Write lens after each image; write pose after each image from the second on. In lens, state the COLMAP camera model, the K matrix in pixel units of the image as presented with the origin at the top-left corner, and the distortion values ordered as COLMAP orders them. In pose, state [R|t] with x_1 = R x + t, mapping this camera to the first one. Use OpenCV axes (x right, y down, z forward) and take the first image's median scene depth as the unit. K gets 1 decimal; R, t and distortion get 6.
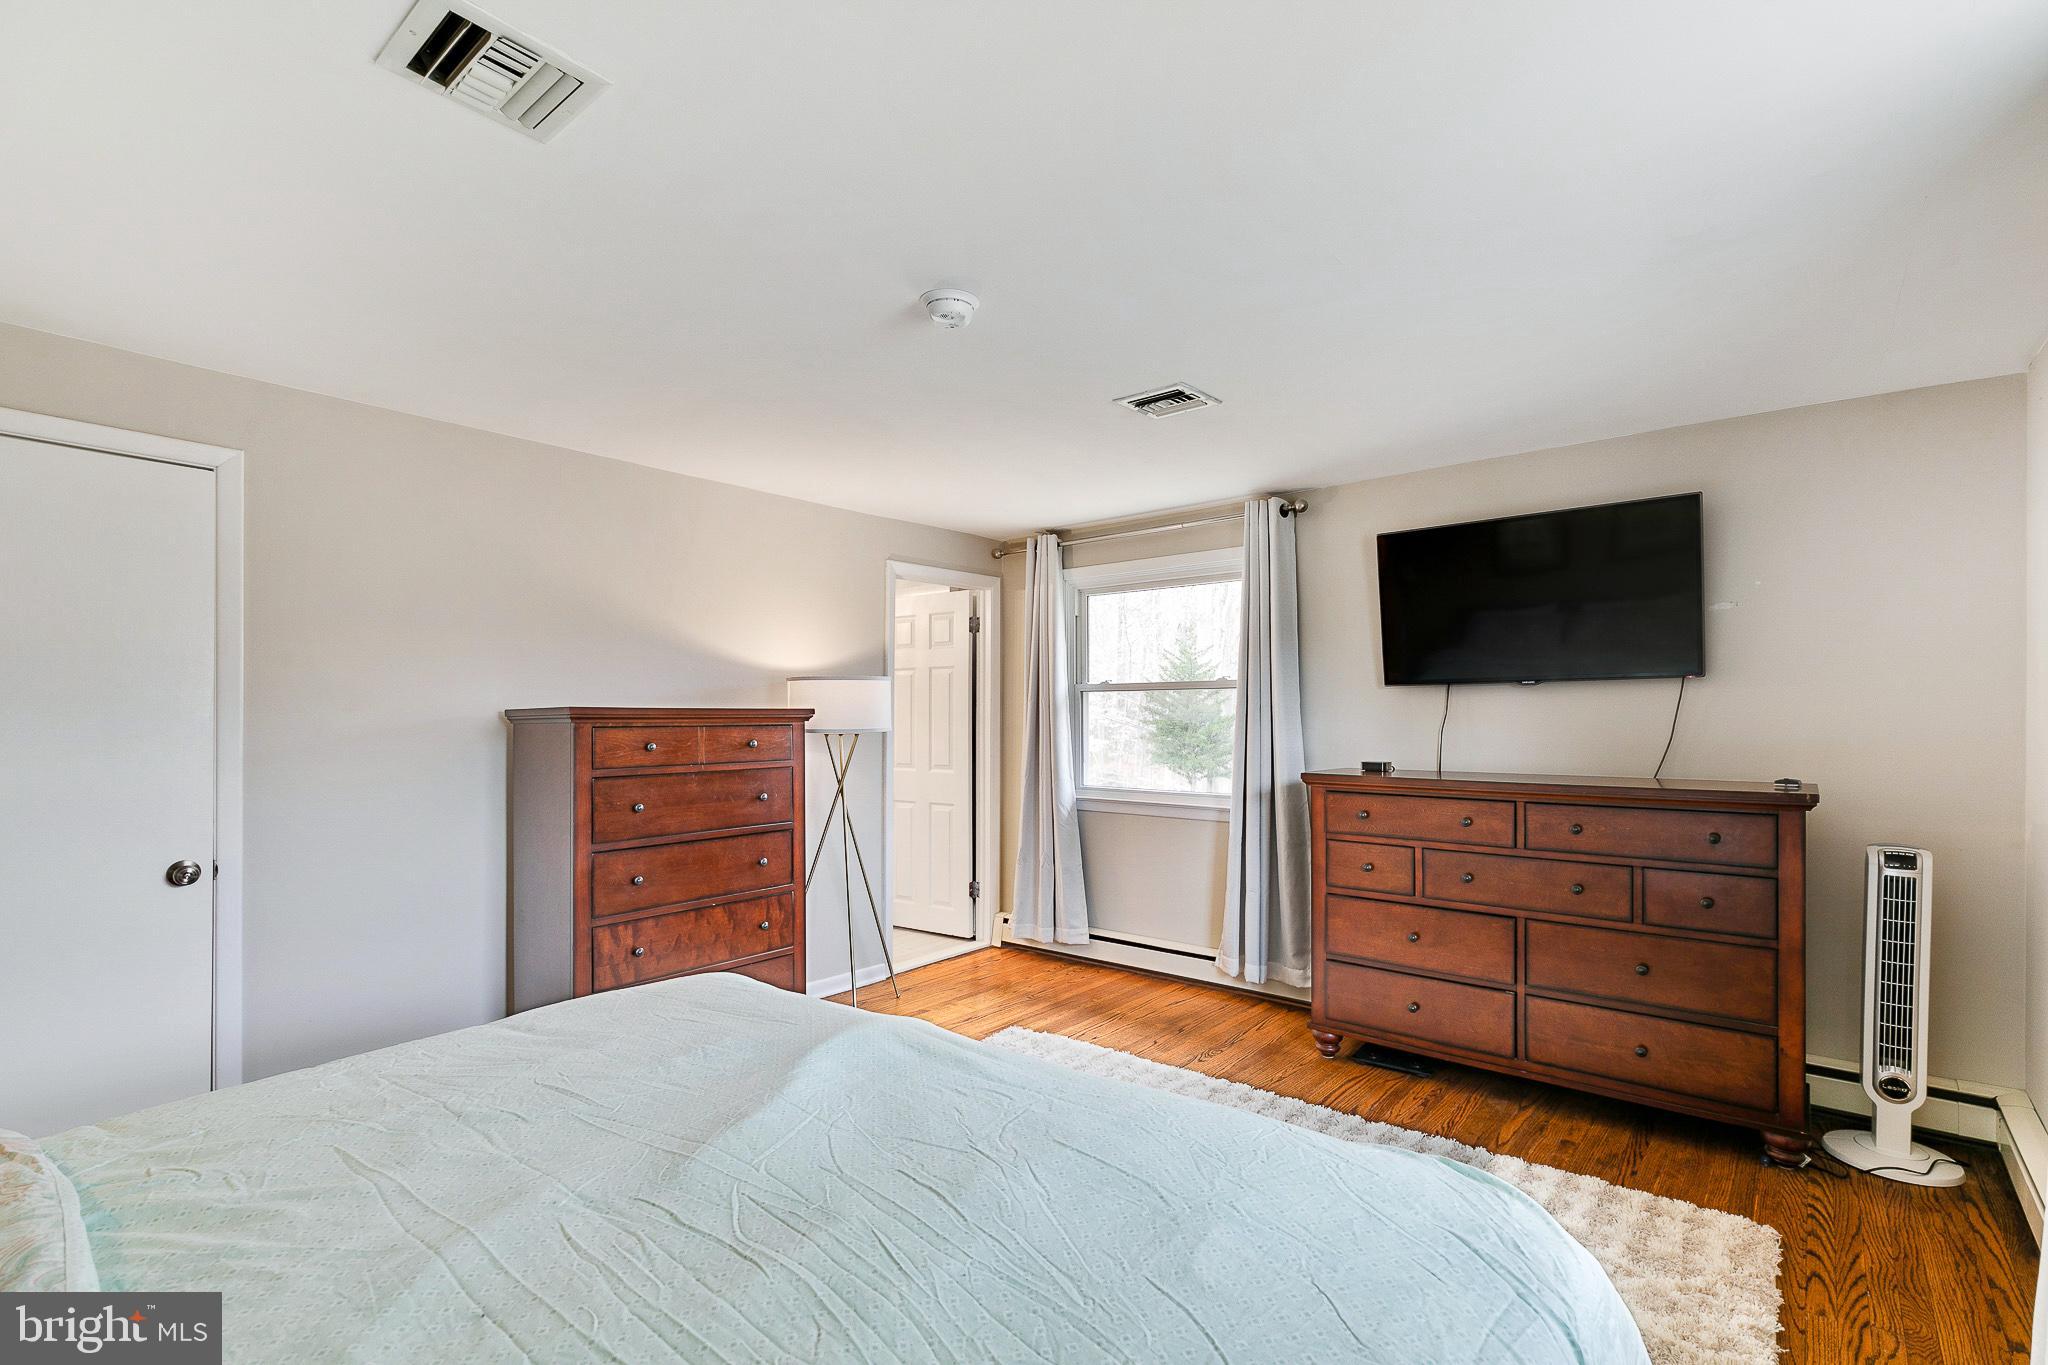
lens RADIAL K [[922.8, 0, 1039.3], [0, 922.8, 715.7], [0, 0, 1]] dist [0.000109, -0.000342]
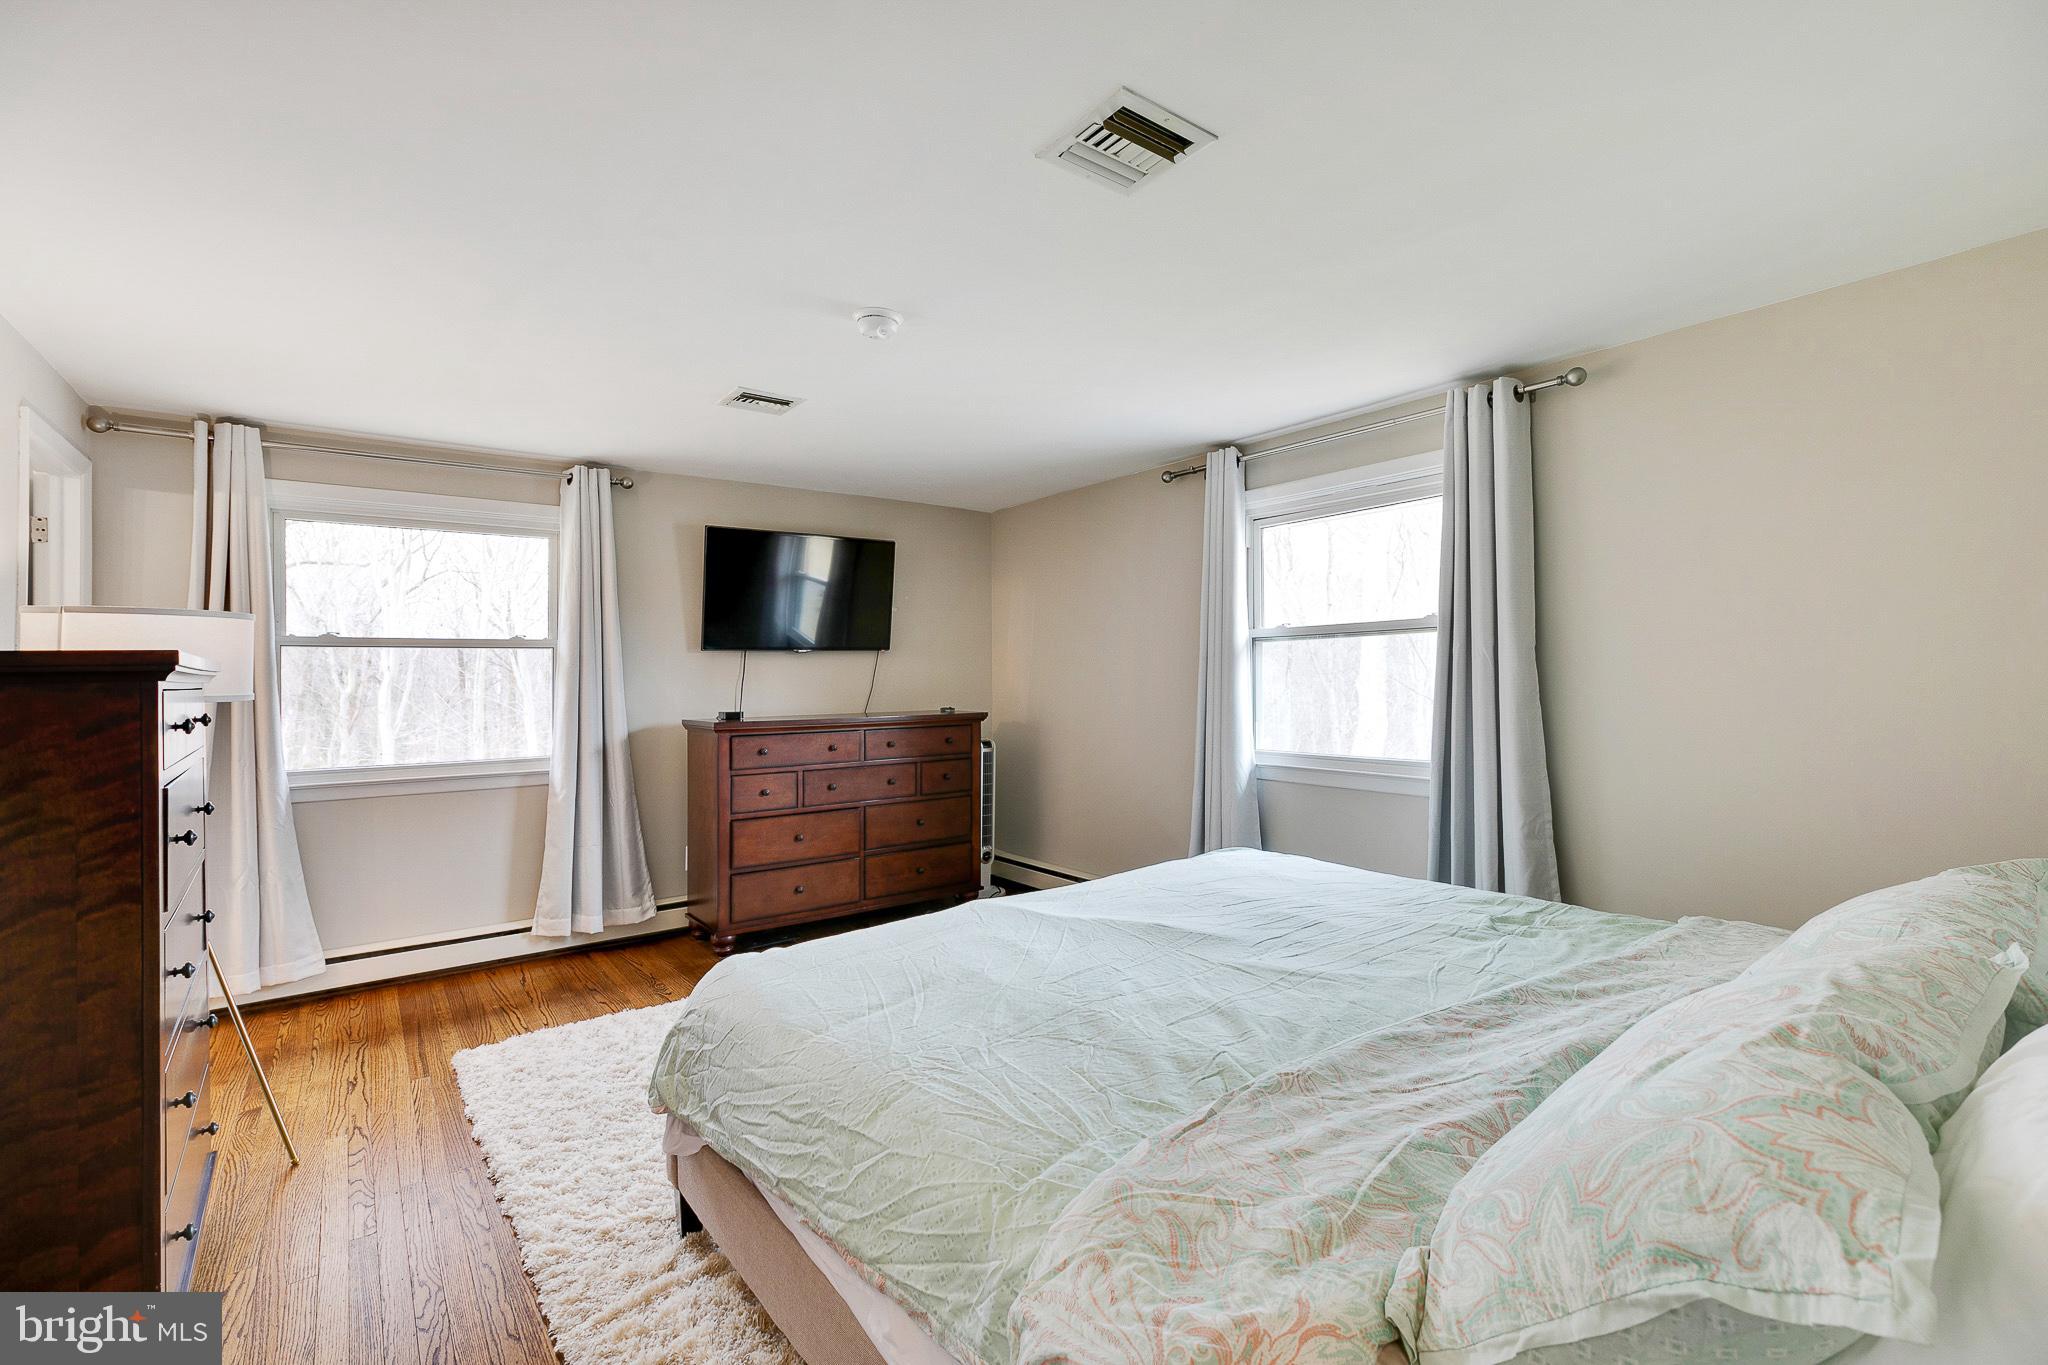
lens RADIAL K [[922.8, 0, 1025.9], [0, 922.8, 674.1], [0, 0, 1]] dist [0.000109, -0.000342]
pose [[0.234939, -0.001131, 0.972010, -0.778058], [0.009306, 0.999956, -0.001086, 0.004936], [-0.971966, 0.009300, 0.234939, 0.337100]]
